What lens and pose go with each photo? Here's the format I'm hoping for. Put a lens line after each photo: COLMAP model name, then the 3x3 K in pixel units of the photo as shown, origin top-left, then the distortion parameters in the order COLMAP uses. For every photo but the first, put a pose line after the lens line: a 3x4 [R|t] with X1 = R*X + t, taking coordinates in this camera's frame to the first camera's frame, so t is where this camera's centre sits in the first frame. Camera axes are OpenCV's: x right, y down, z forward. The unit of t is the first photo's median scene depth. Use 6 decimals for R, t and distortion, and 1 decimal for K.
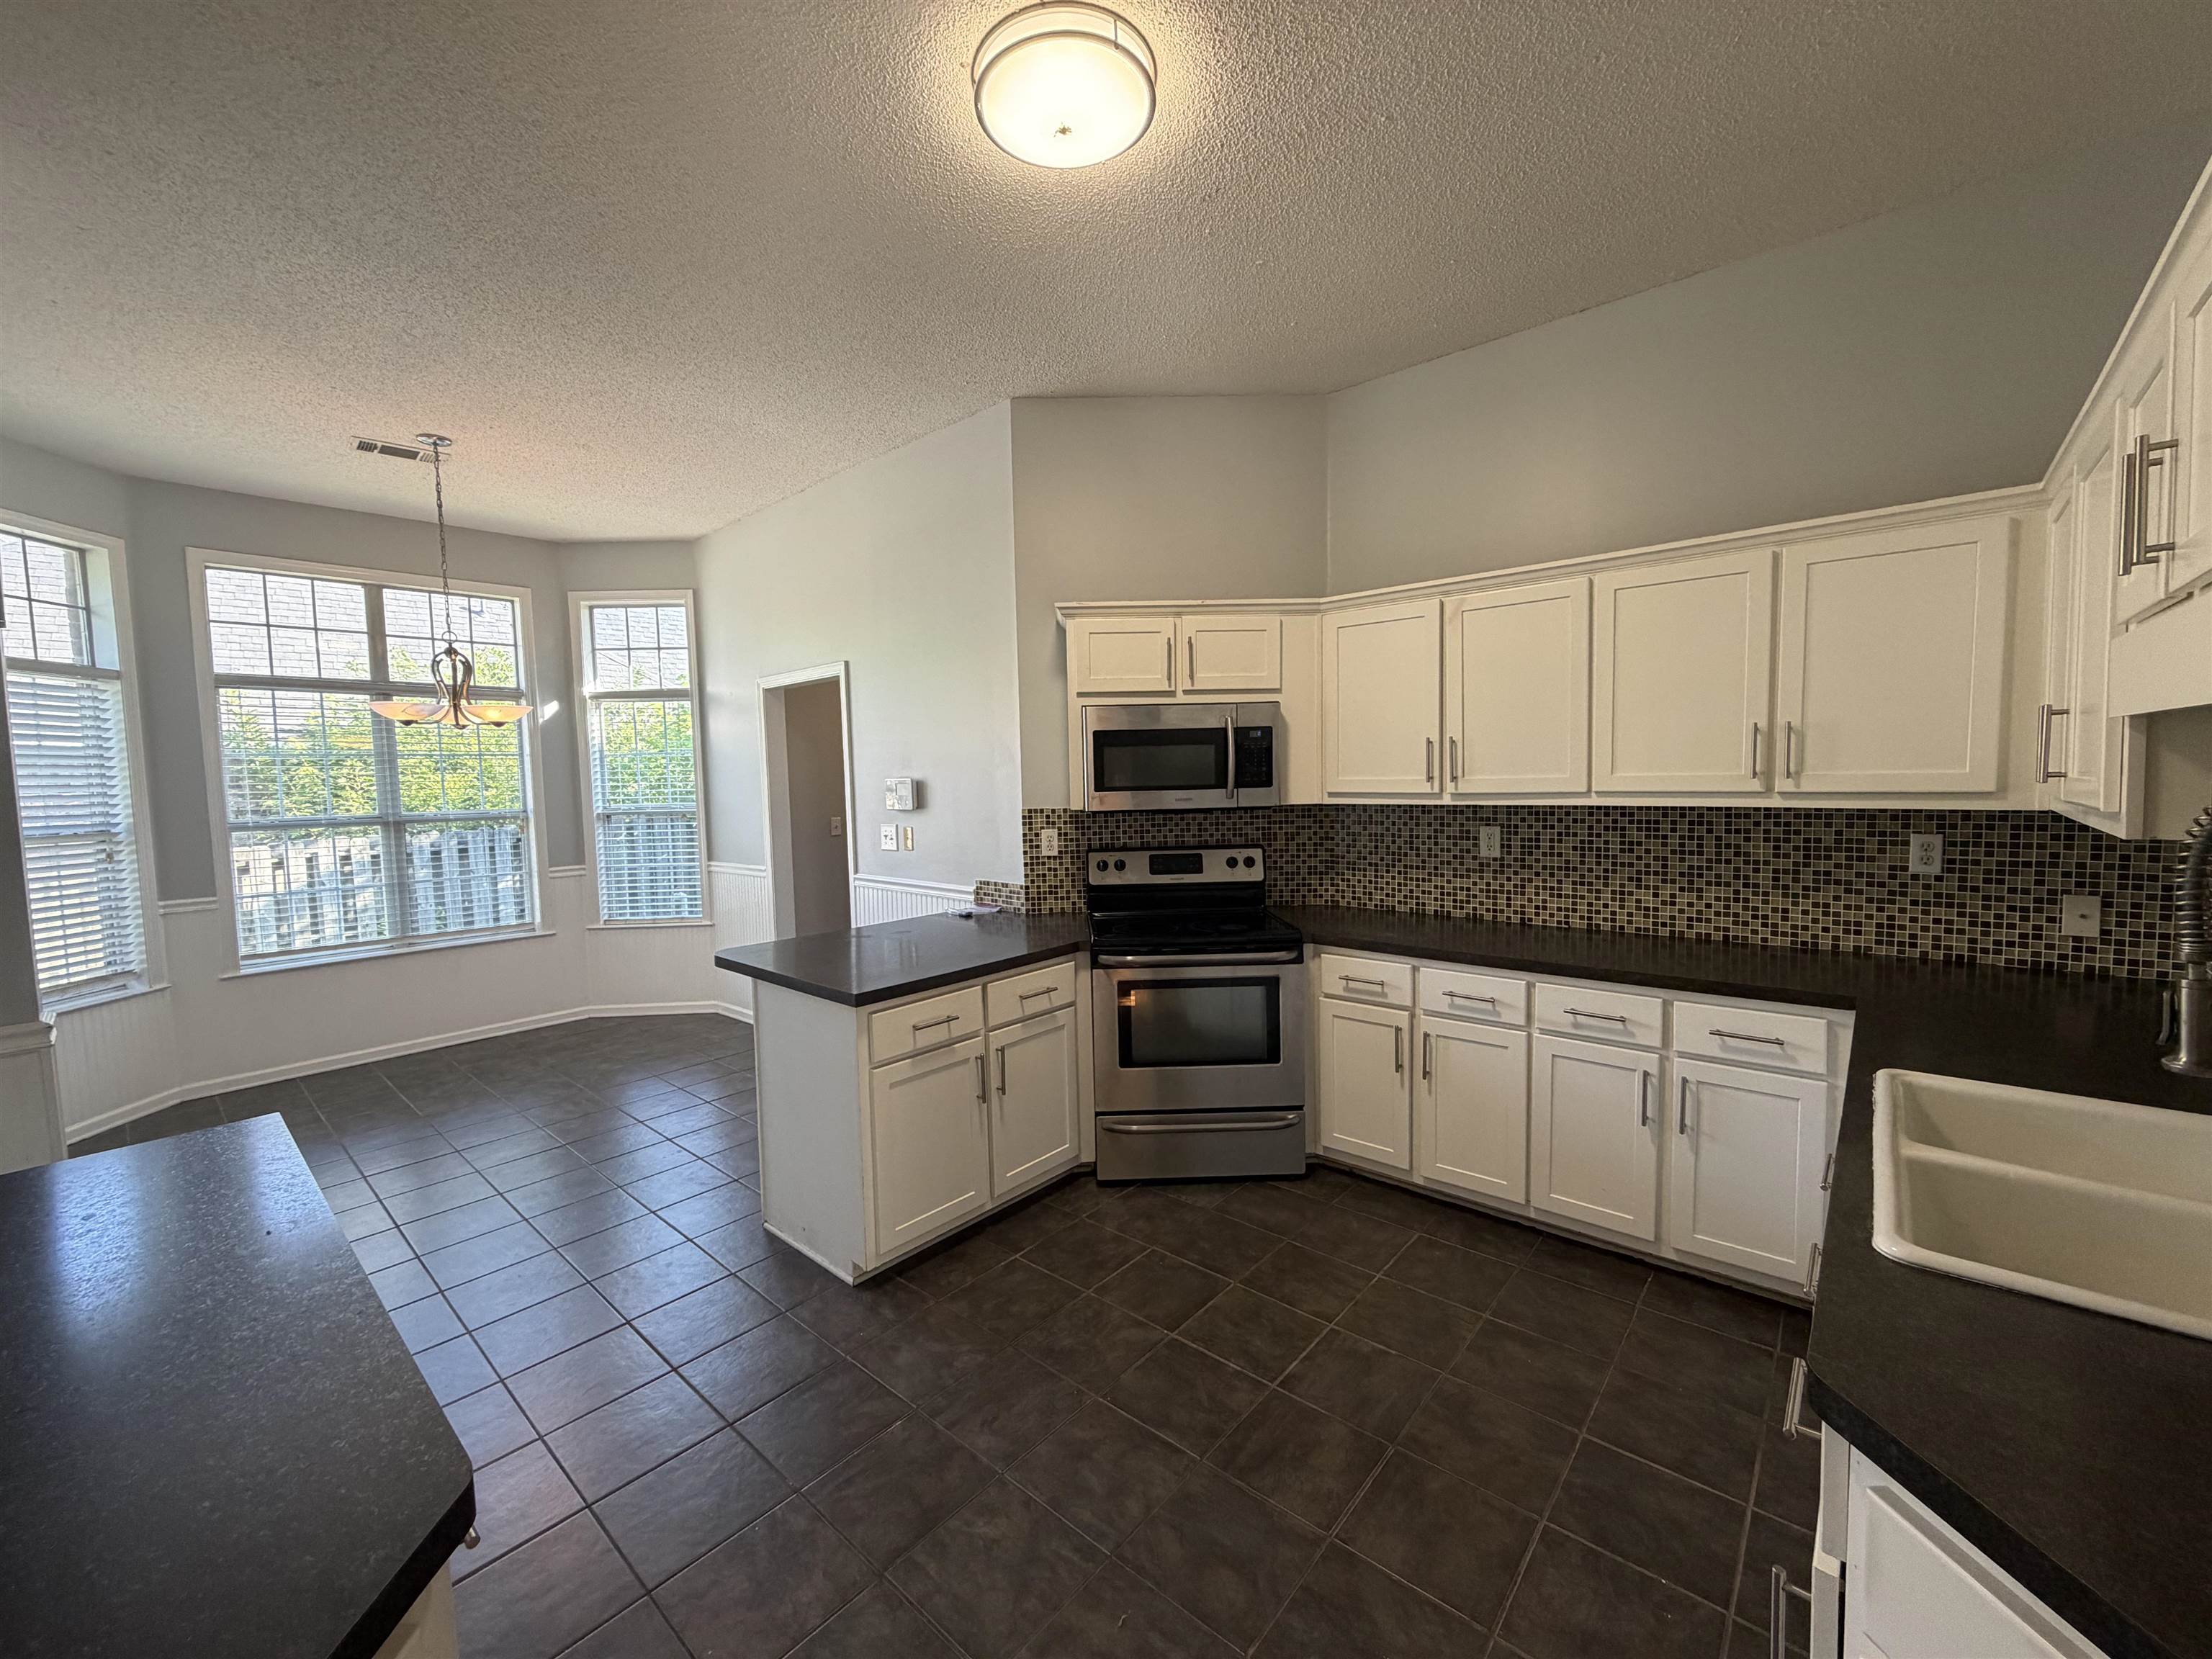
lens RADIAL K [[880.5, 0, 1103.7], [0, 880.5, 831.6], [0, 0, 1]] dist [0.000164, -0.000454]
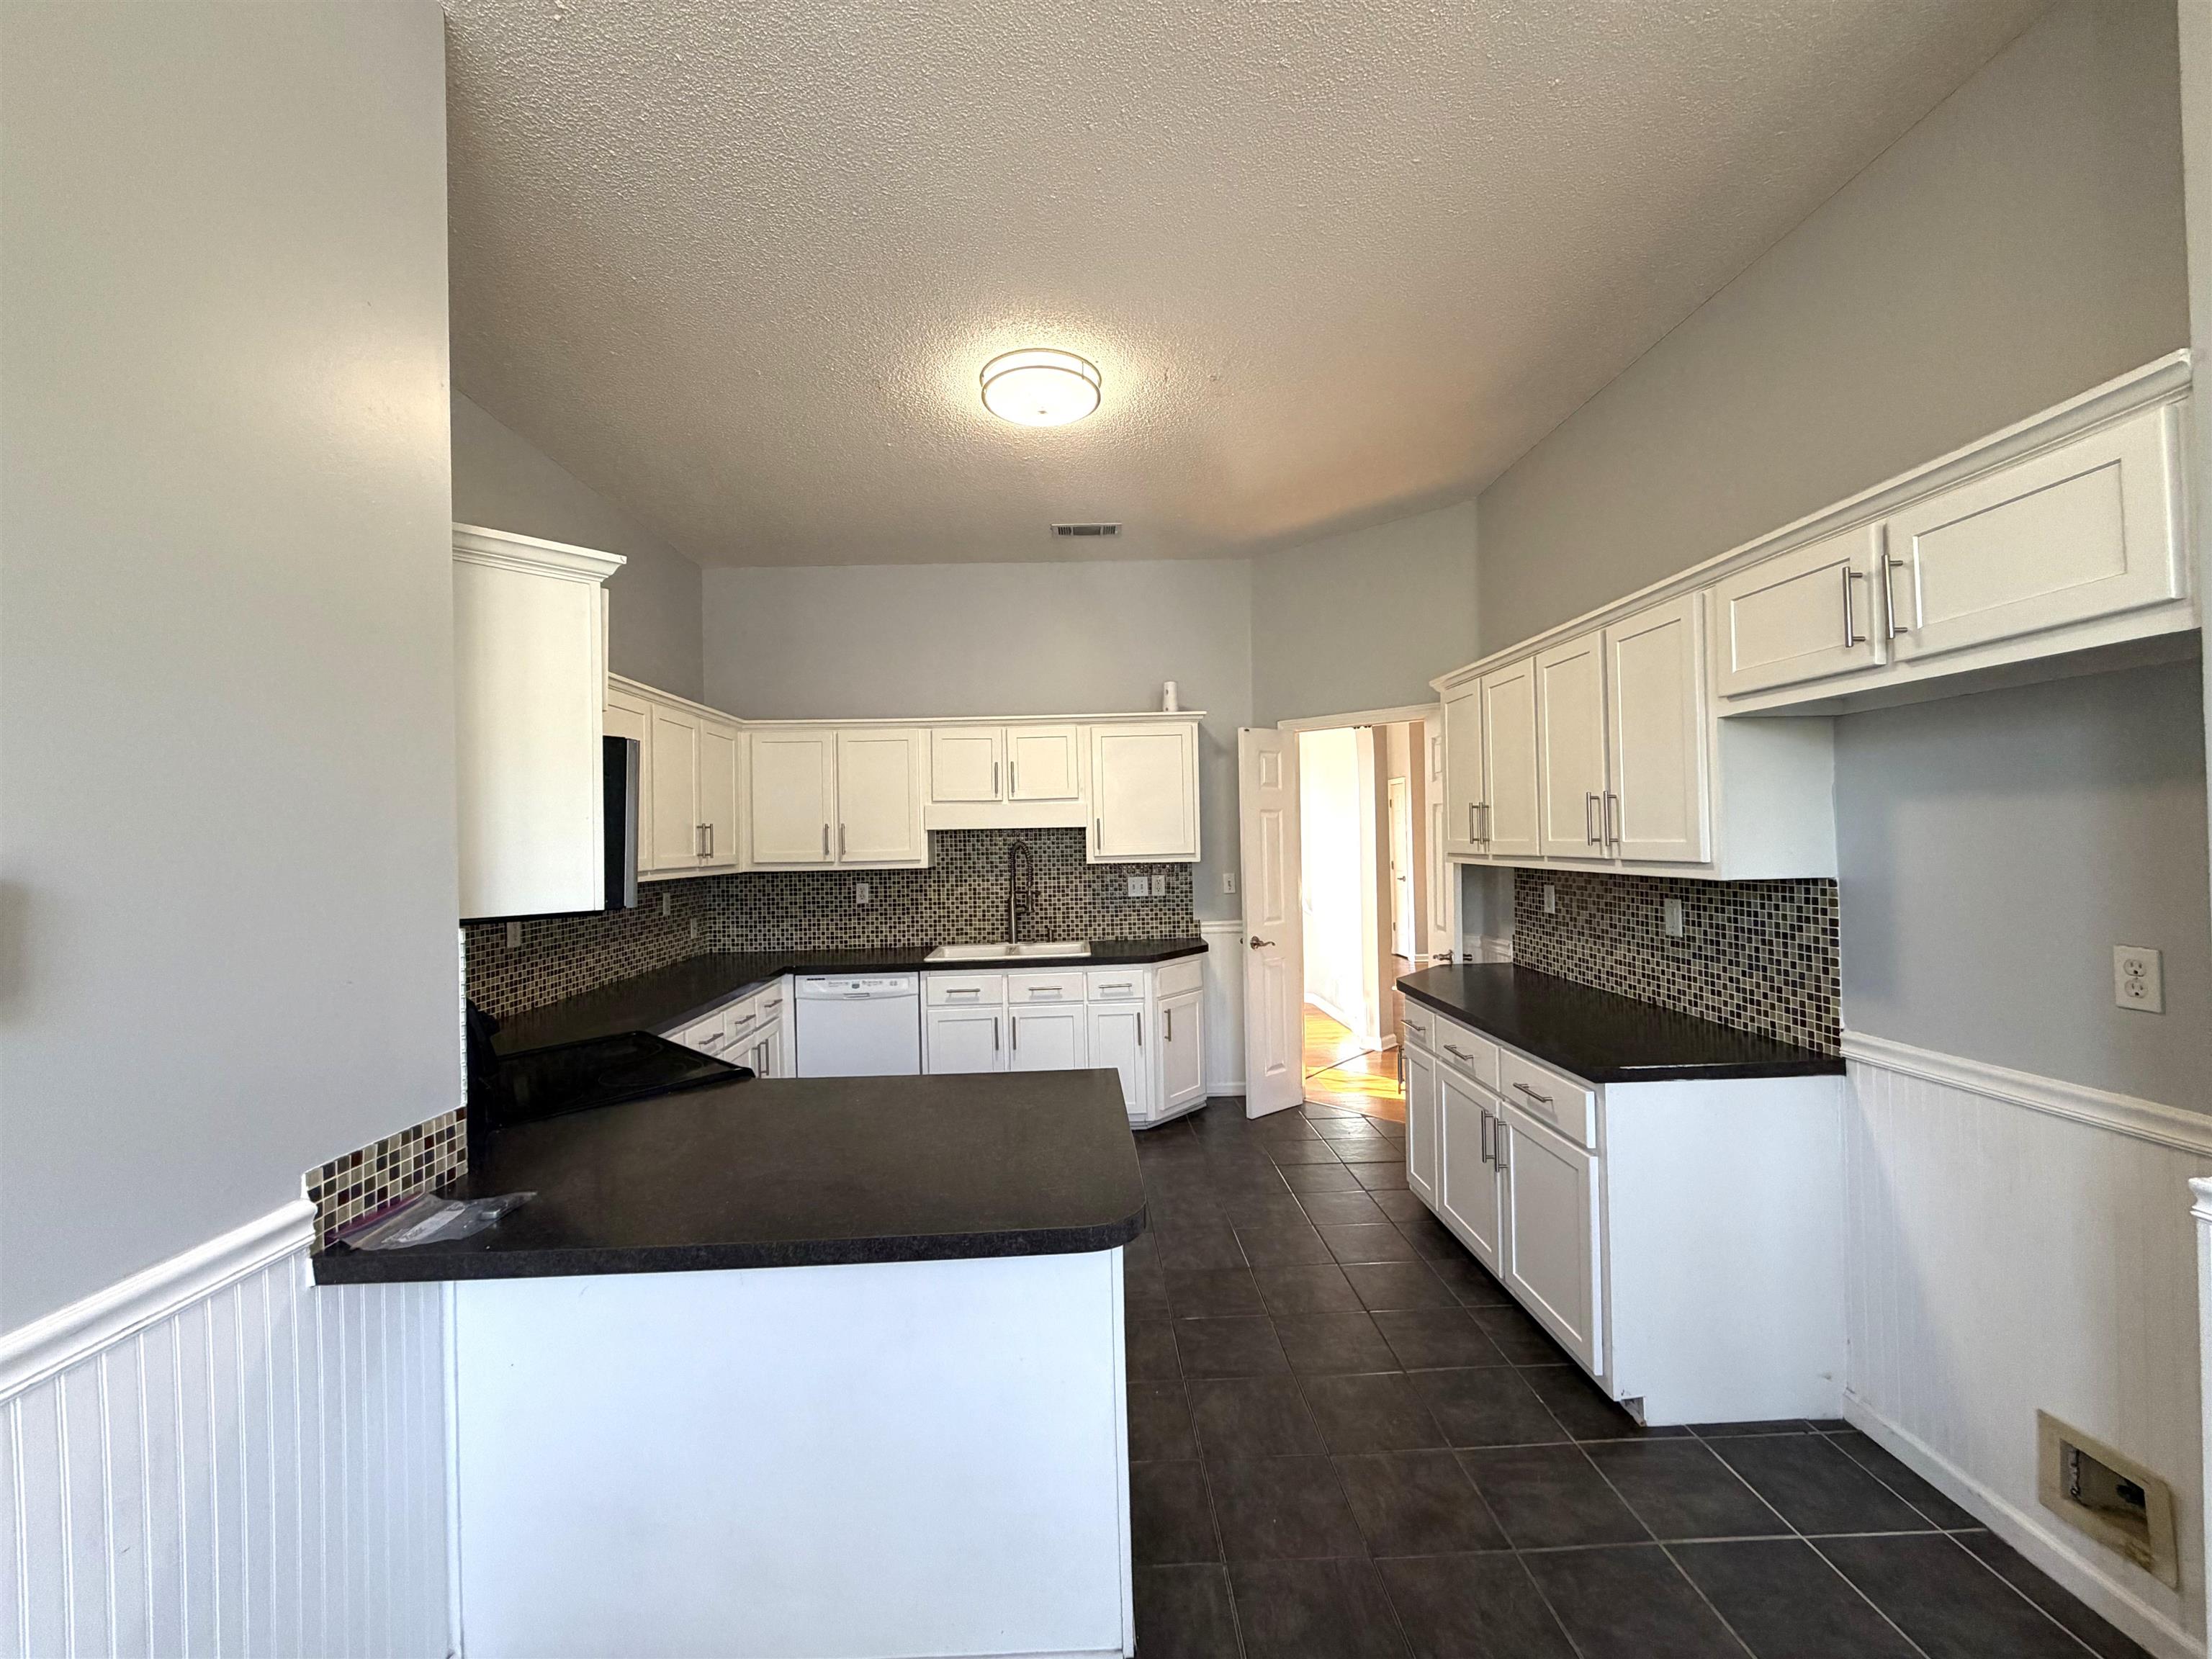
lens RADIAL K [[880.5, 0, 1108.2], [0, 880.5, 826.1], [0, 0, 1]] dist [0.000164, -0.000454]
pose [[-0.690387, 0.049124, 0.721770, -0.713772], [0.090499, 0.995719, 0.018795, -0.062843], [-0.717757, 0.078295, -0.691878, 1.216498]]
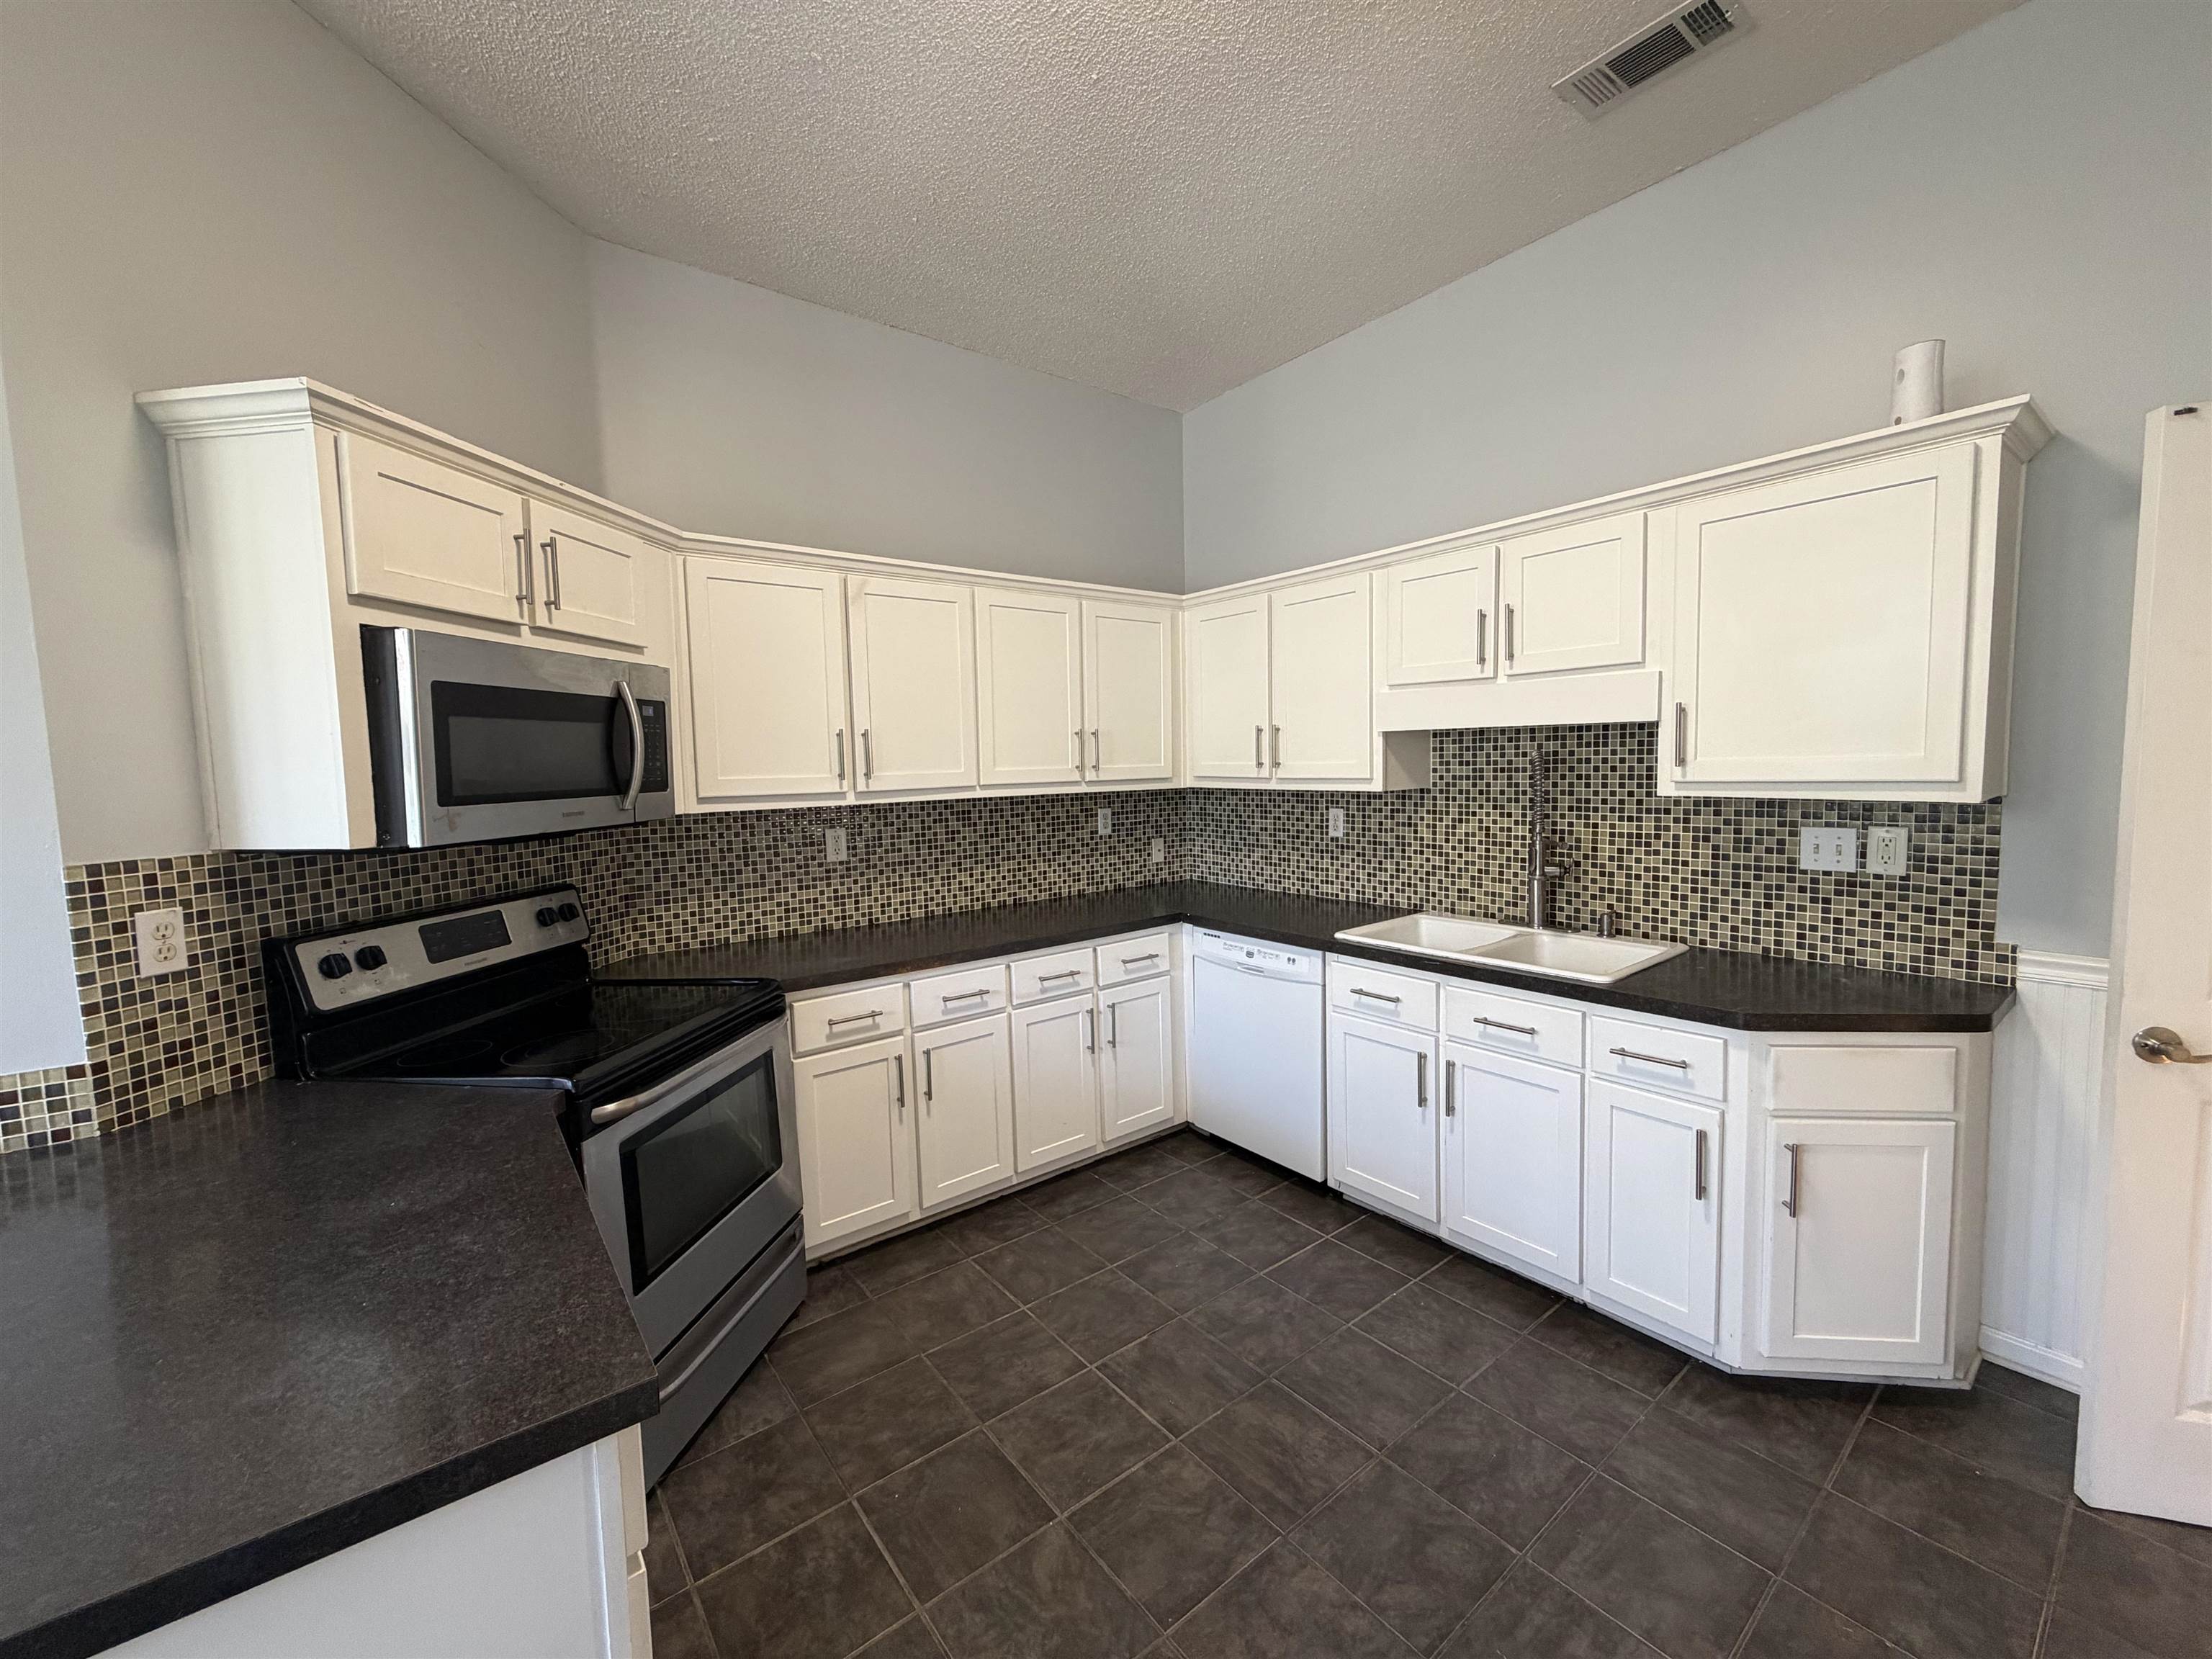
lens RADIAL K [[880.5, 0, 1099.3], [0, 880.5, 828.2], [0, 0, 1]] dist [0.000164, -0.000454]
pose [[0.188031, -0.058187, 0.980438, -0.431916], [0.087910, 0.995234, 0.042205, -0.021487], [-0.978221, 0.078255, 0.192250, 0.559962]]
